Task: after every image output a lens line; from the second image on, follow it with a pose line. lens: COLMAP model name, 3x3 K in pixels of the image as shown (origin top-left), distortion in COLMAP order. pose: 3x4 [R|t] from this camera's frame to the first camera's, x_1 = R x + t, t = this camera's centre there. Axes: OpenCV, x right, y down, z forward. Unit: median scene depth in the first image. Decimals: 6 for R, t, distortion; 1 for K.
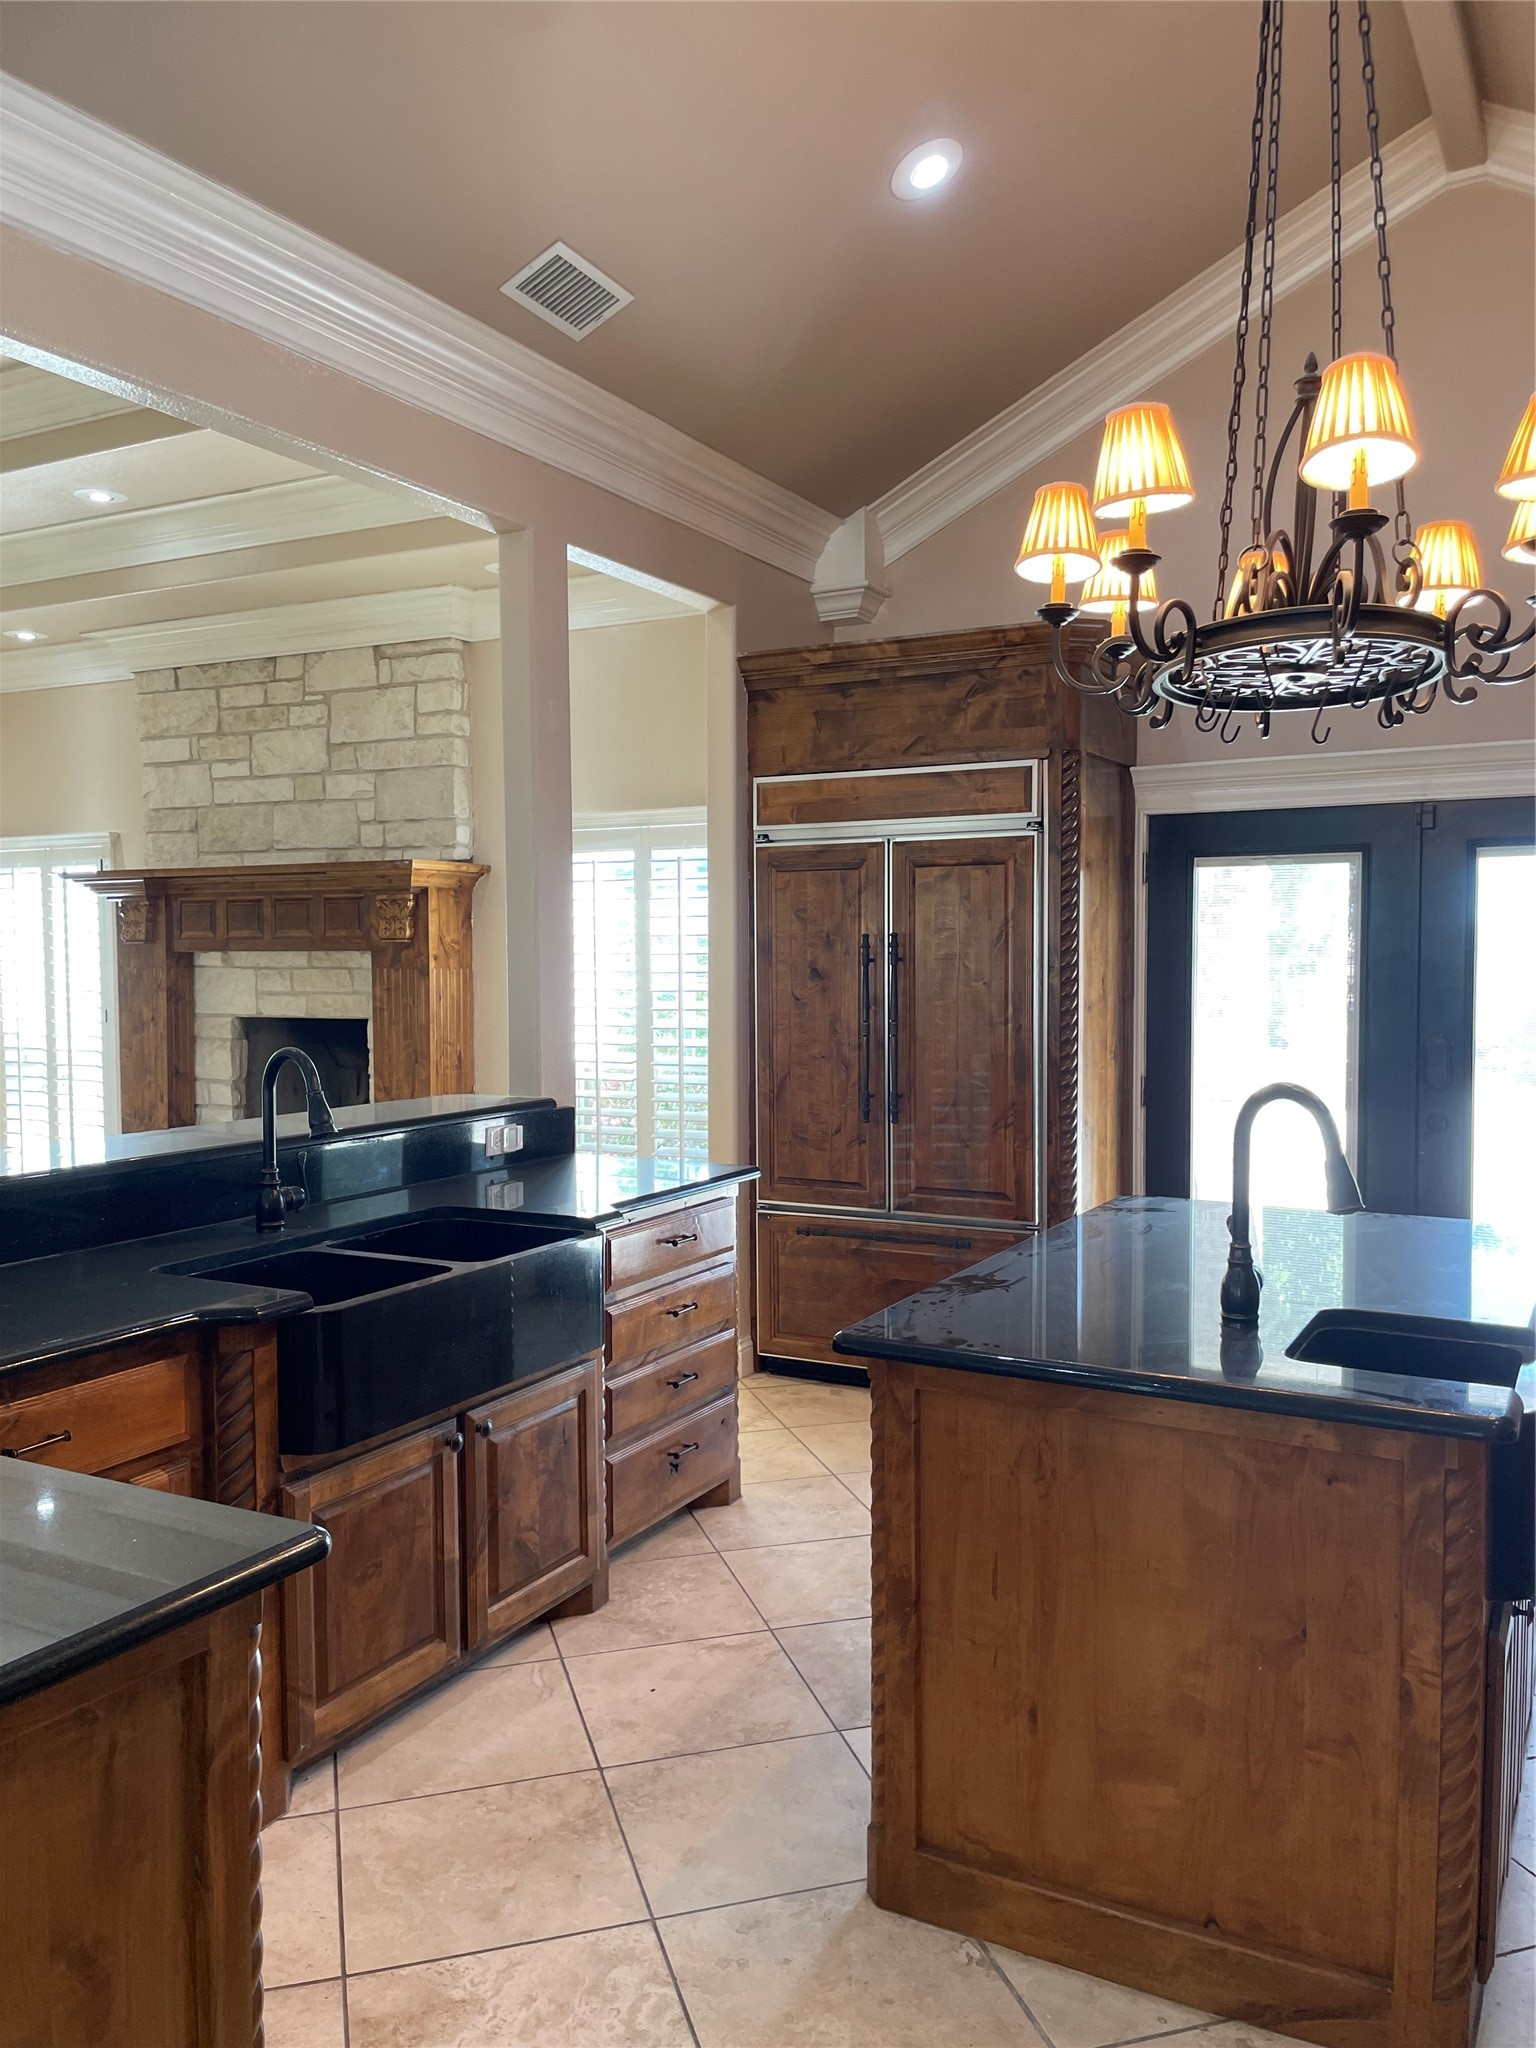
lens RADIAL K [[1540.6, 0, 771.1], [0, 1540.6, 1026.4], [0, 0, 1]] dist [0.009300, -0.015705]
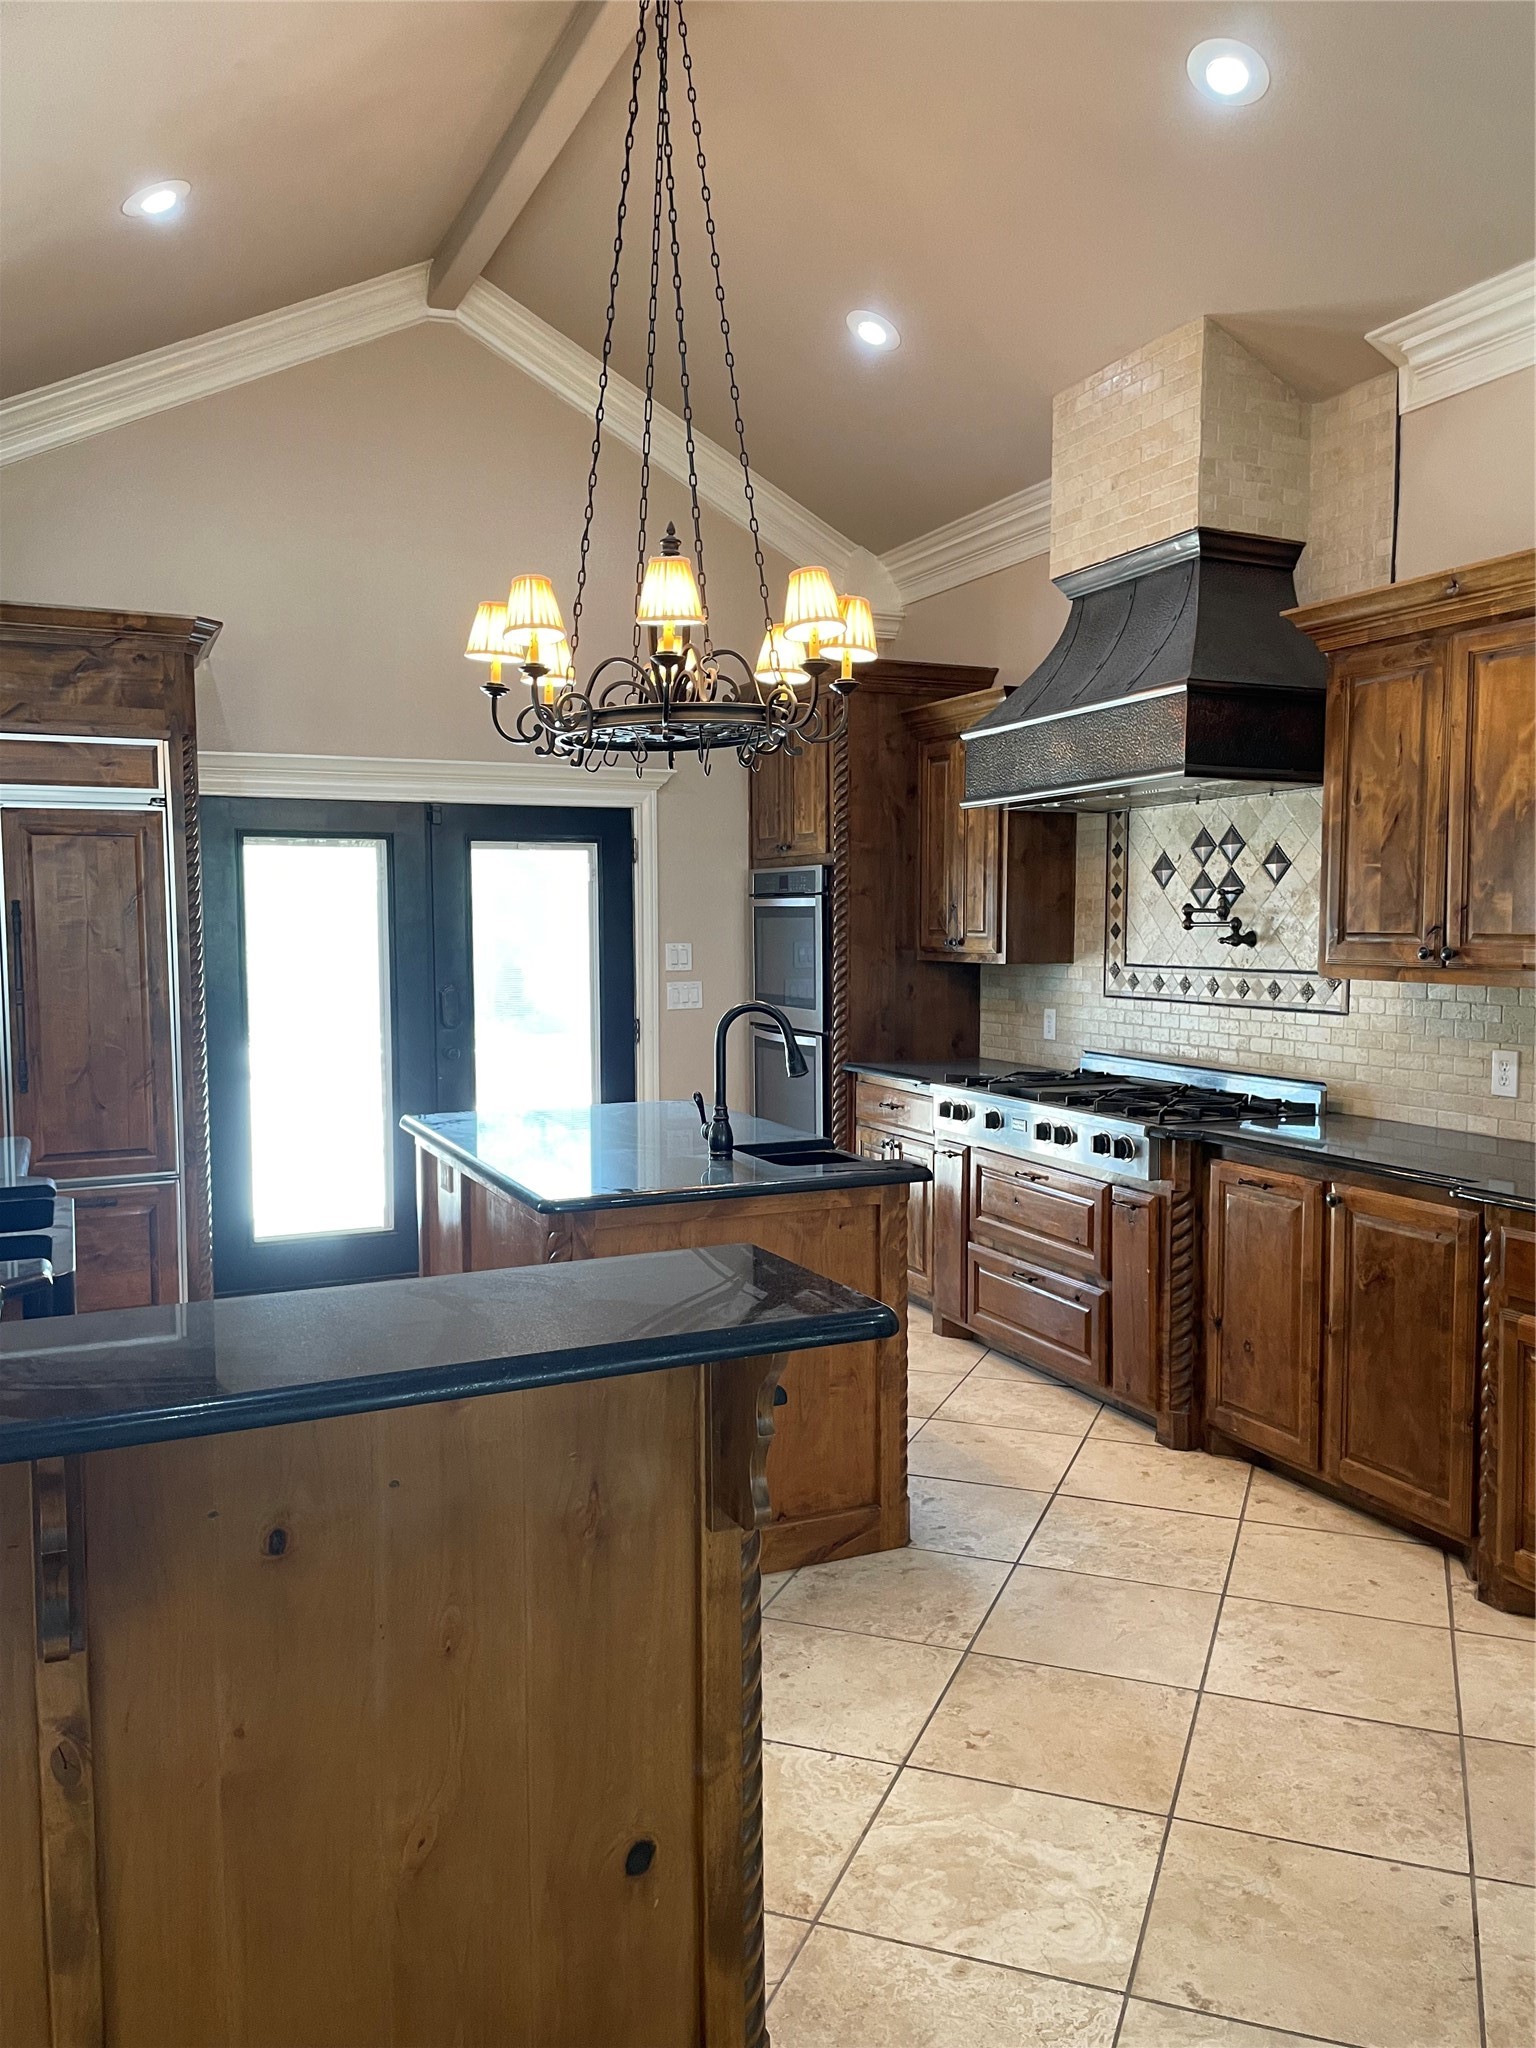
lens RADIAL K [[1540.6, 0, 775.7], [0, 1540.6, 1027.4], [0, 0, 1]] dist [0.009300, -0.015705]
pose [[0.599137, -0.053428, 0.798862, -0.431480], [0.040249, 0.998519, 0.036595, 0.004439], [-0.799634, 0.010228, 0.600400, 0.013592]]
